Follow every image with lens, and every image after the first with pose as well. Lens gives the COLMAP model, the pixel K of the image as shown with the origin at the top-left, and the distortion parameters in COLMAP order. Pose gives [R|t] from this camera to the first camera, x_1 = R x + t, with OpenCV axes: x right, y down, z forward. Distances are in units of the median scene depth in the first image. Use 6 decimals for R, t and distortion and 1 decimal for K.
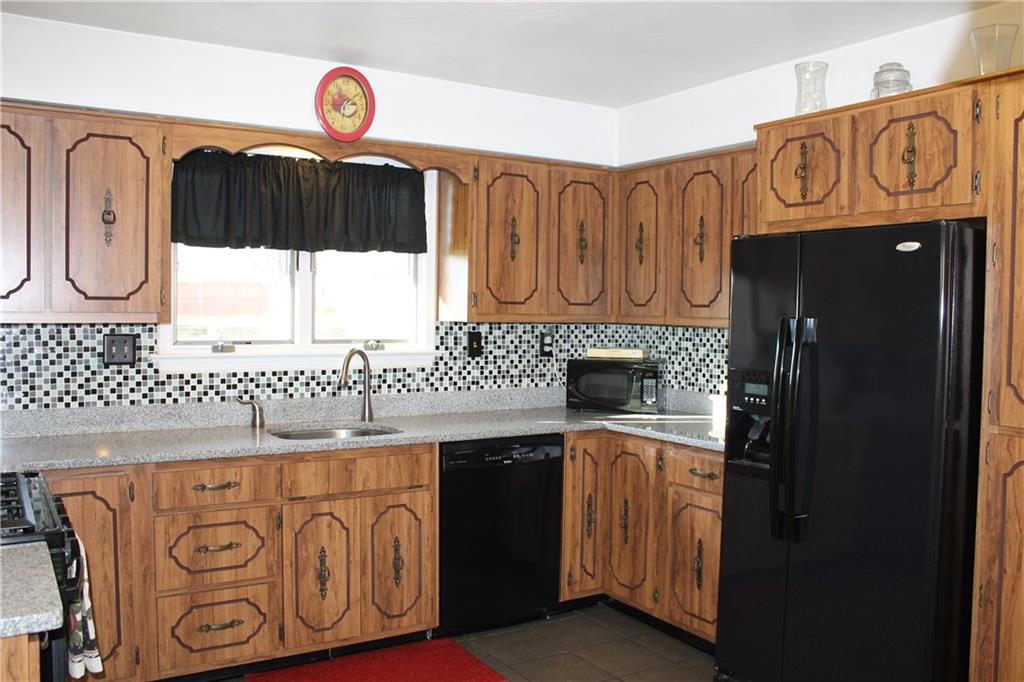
lens RADIAL K [[869.7, 0, 512.0], [0, 869.7, 341.0], [0, 0, 1]] dist [-0.171706, 0.162055]
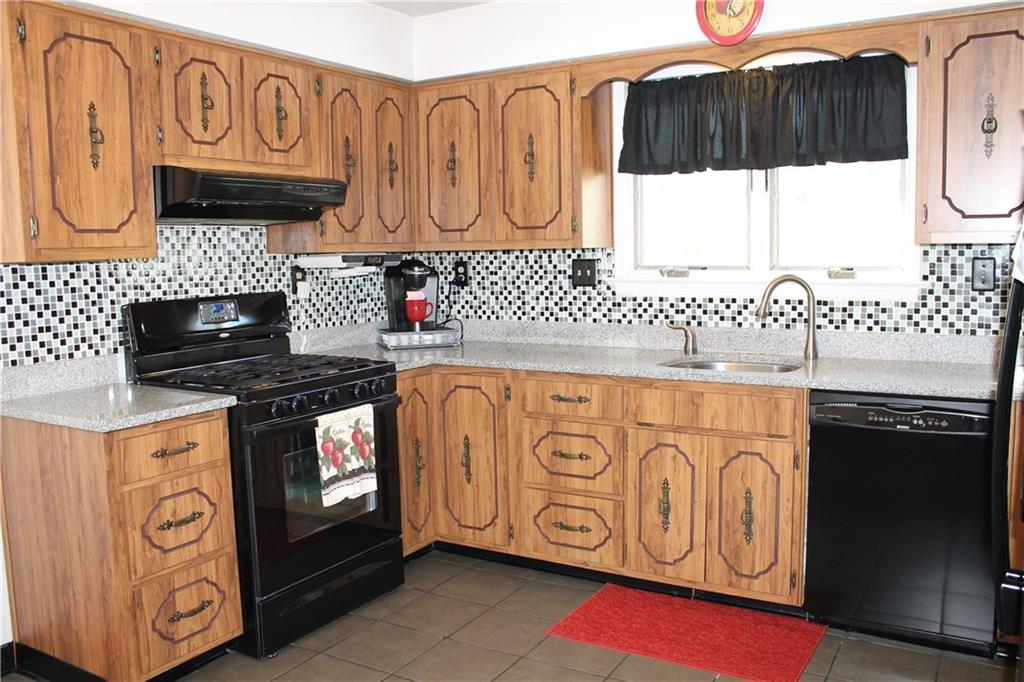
lens RADIAL K [[869.7, 0, 512.0], [0, 869.7, 341.0], [0, 0, 1]] dist [-0.171706, 0.162055]
pose [[0.448742, 0.076471, -0.890384, 0.530344], [-0.008900, 0.996665, 0.081114, 0.007785], [0.893617, -0.028475, 0.447926, 0.392942]]
